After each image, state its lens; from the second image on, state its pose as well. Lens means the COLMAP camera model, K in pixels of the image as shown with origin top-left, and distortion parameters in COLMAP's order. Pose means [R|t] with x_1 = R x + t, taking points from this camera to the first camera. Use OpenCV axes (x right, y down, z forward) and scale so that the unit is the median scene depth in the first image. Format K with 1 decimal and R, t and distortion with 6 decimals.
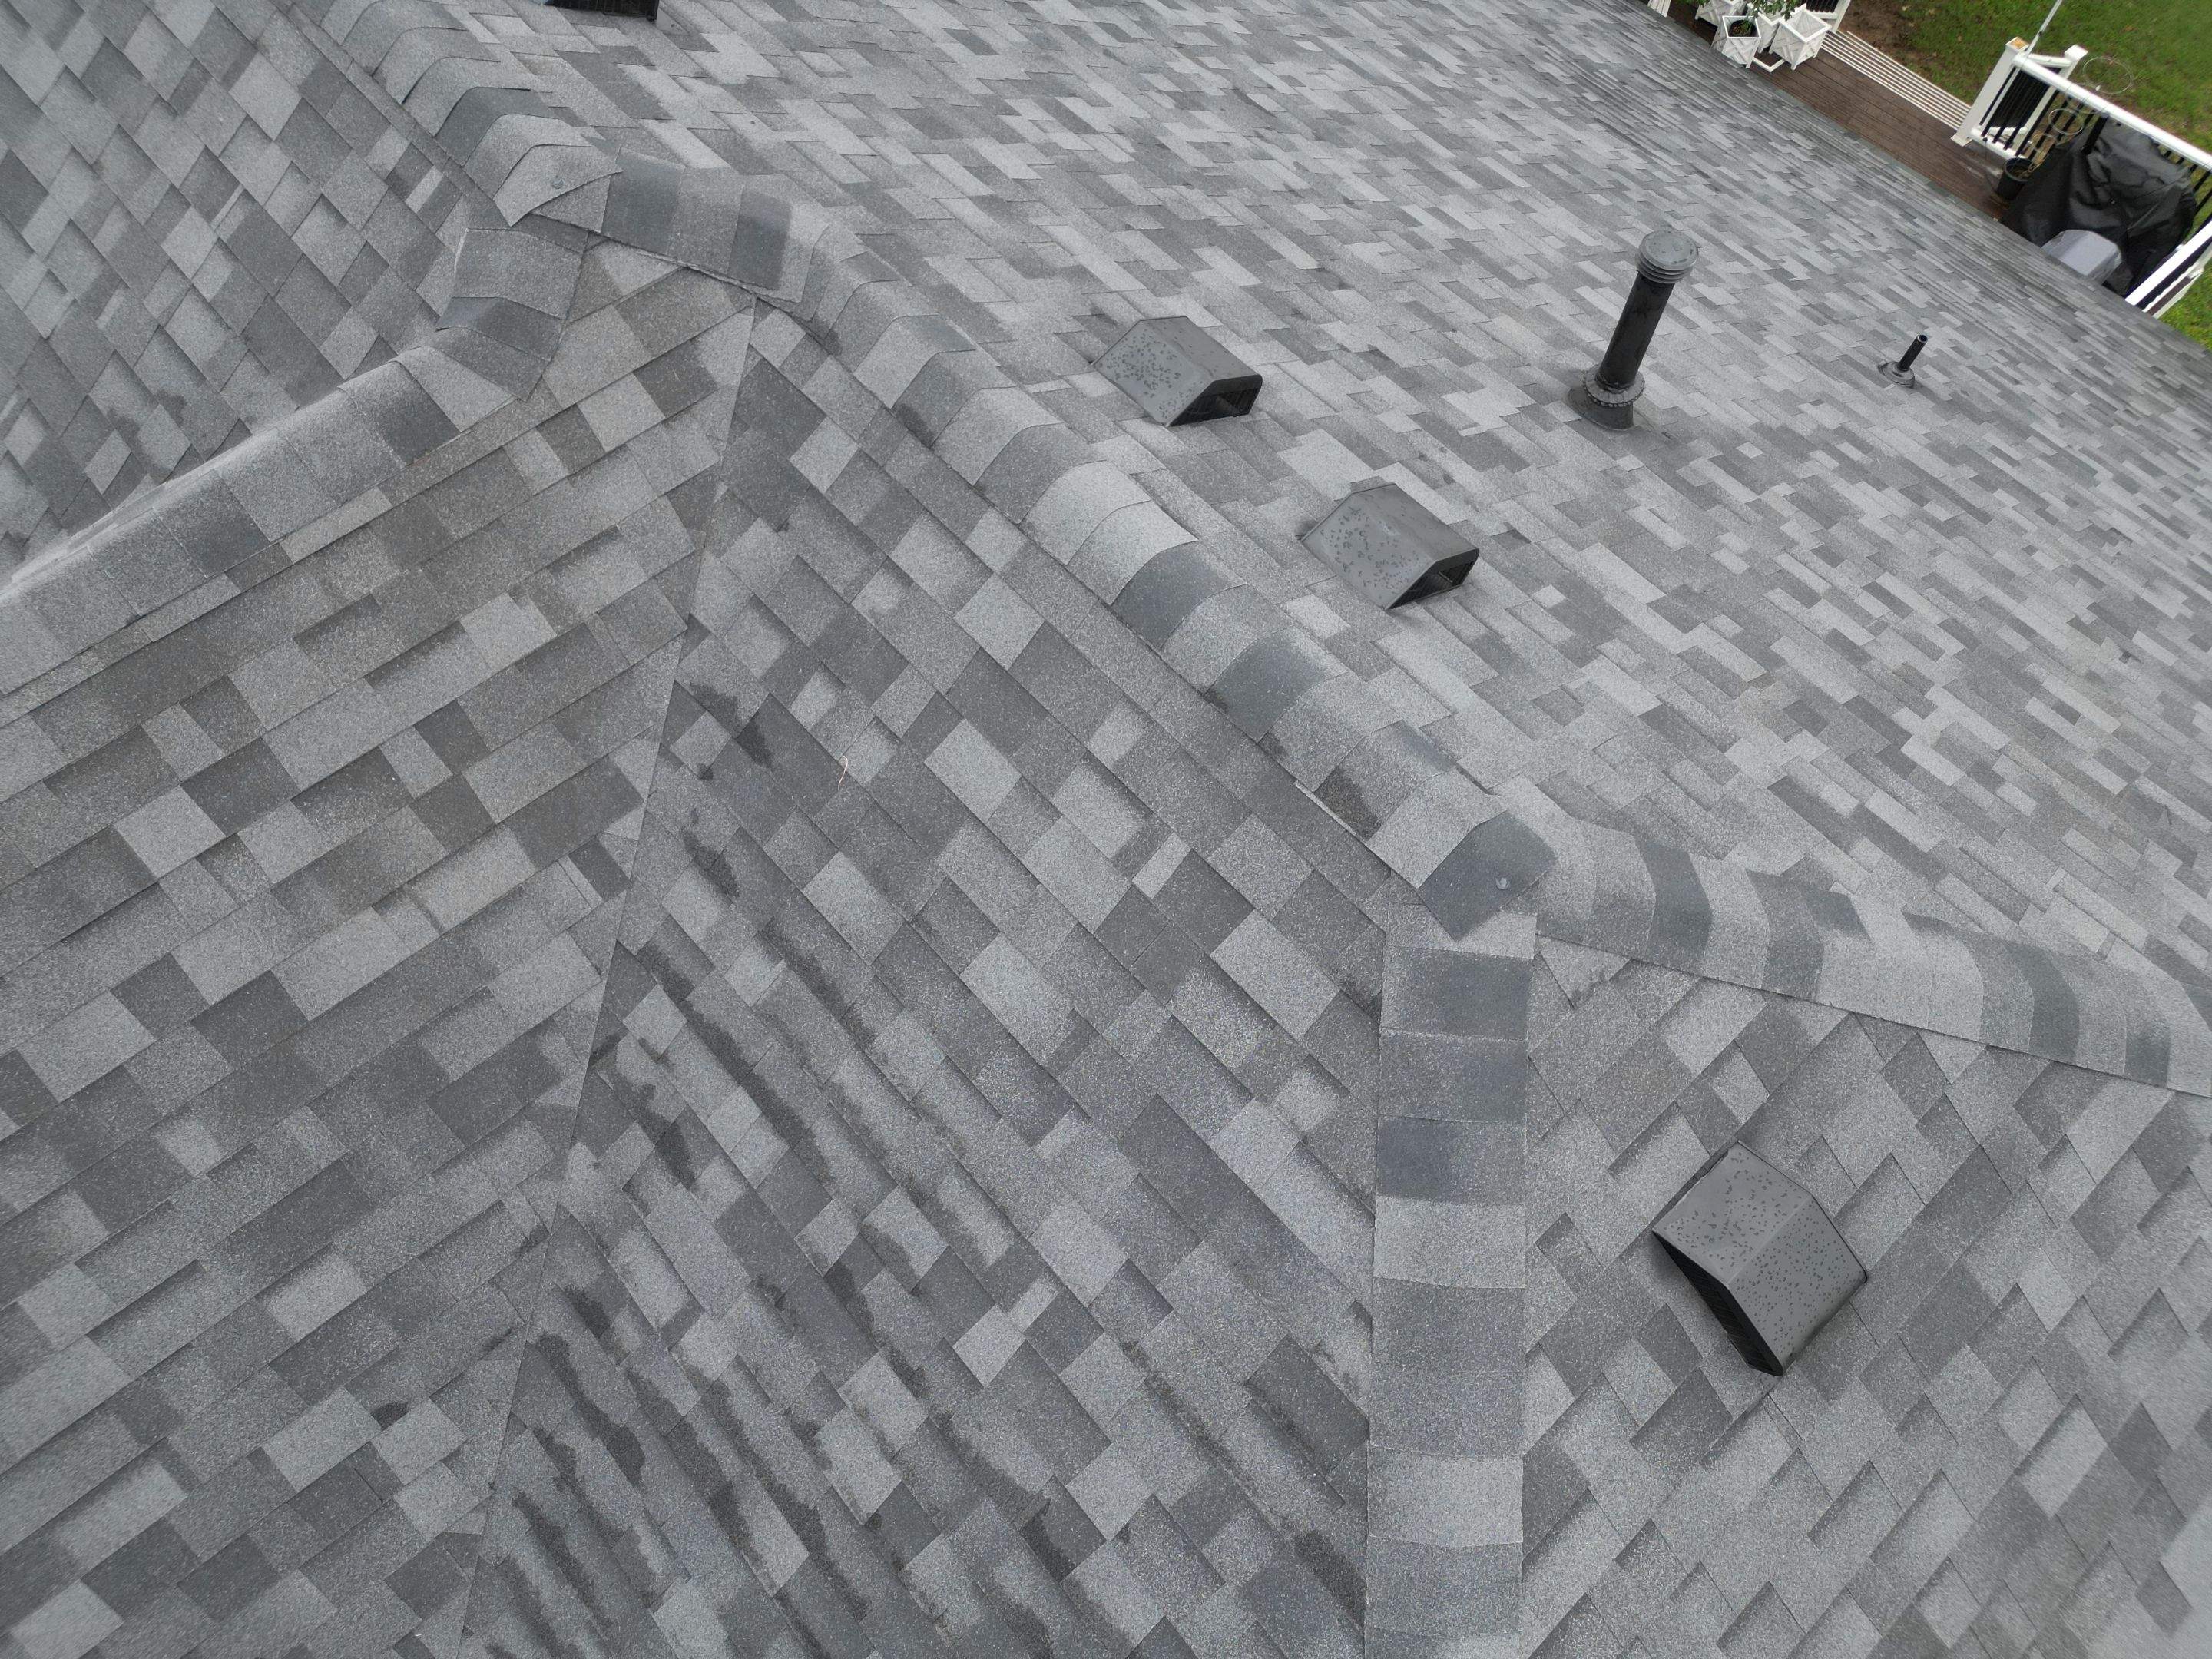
lens RADIAL K [[1542.5, 0, 1103.0], [0, 1542.5, 826.9], [0, 0, 1]] dist [0.079284, -0.080394]
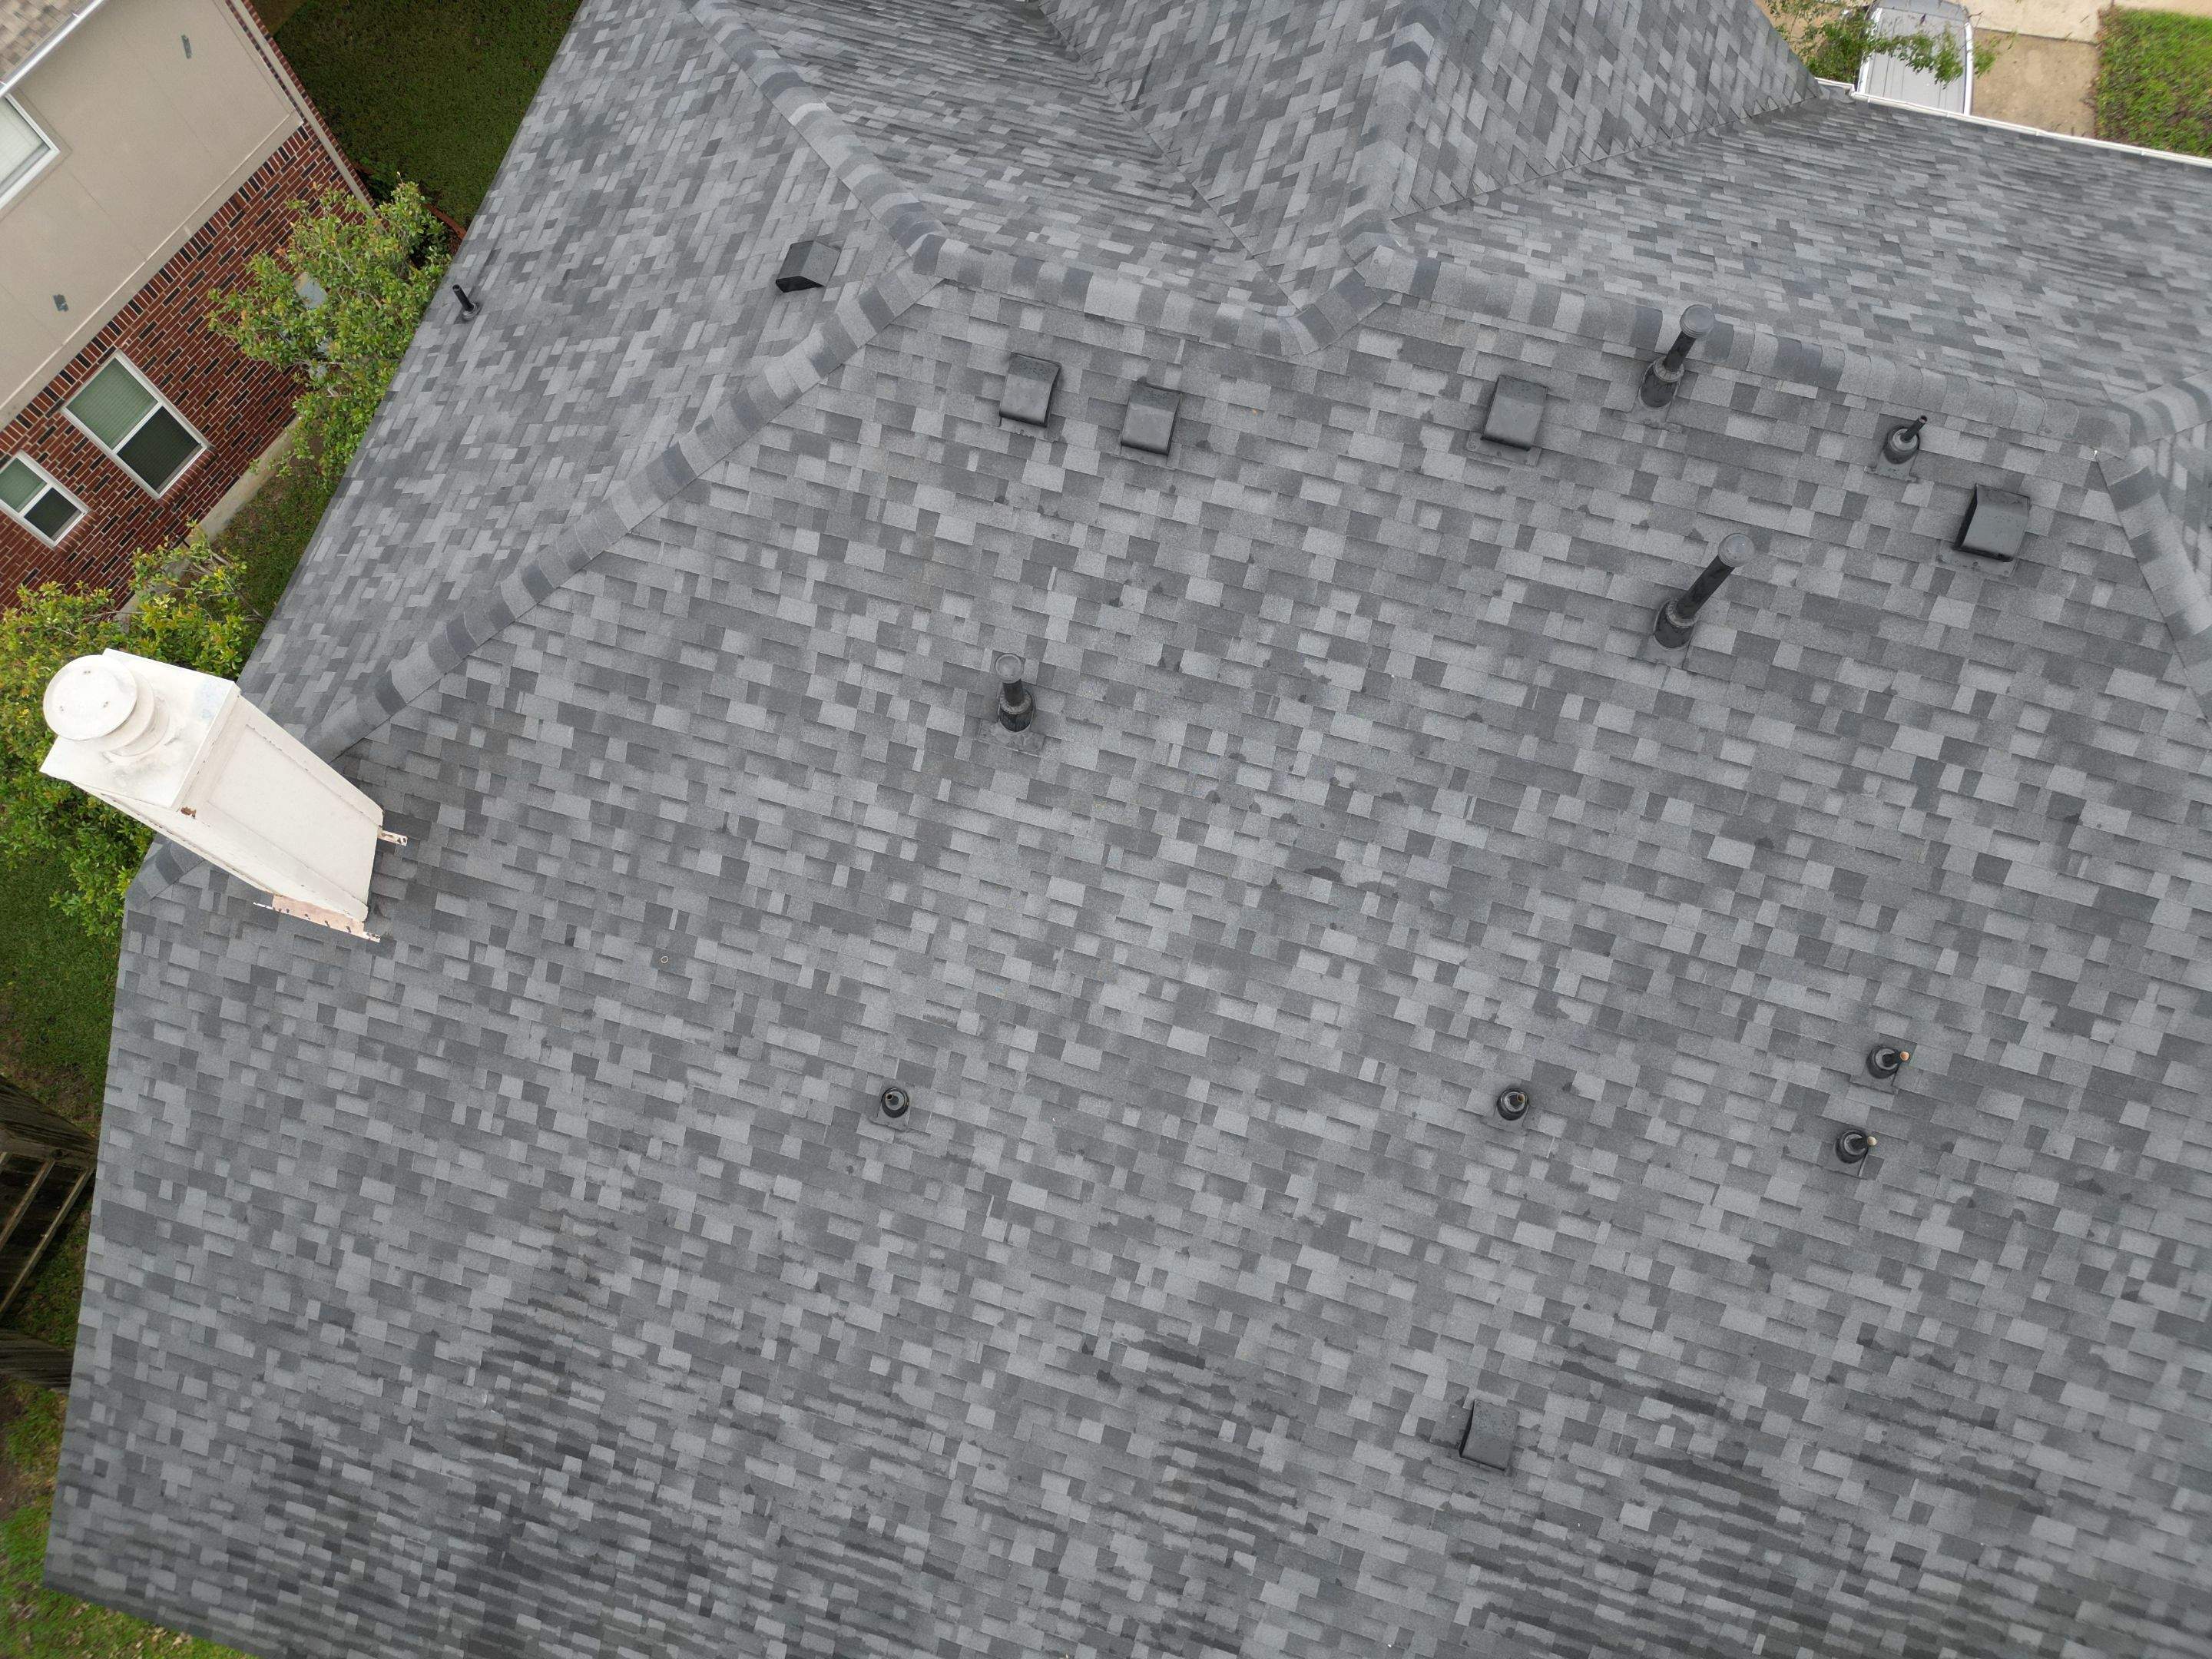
lens RADIAL K [[1542.5, 0, 1102.3], [0, 1542.5, 831.3], [0, 0, 1]] dist [0.079284, -0.080394]
pose [[-0.843659, 0.511486, -0.163165, 0.837870], [-0.469670, -0.555900, 0.685847, -2.287904], [0.260098, 0.655254, 0.709219, -0.256885]]
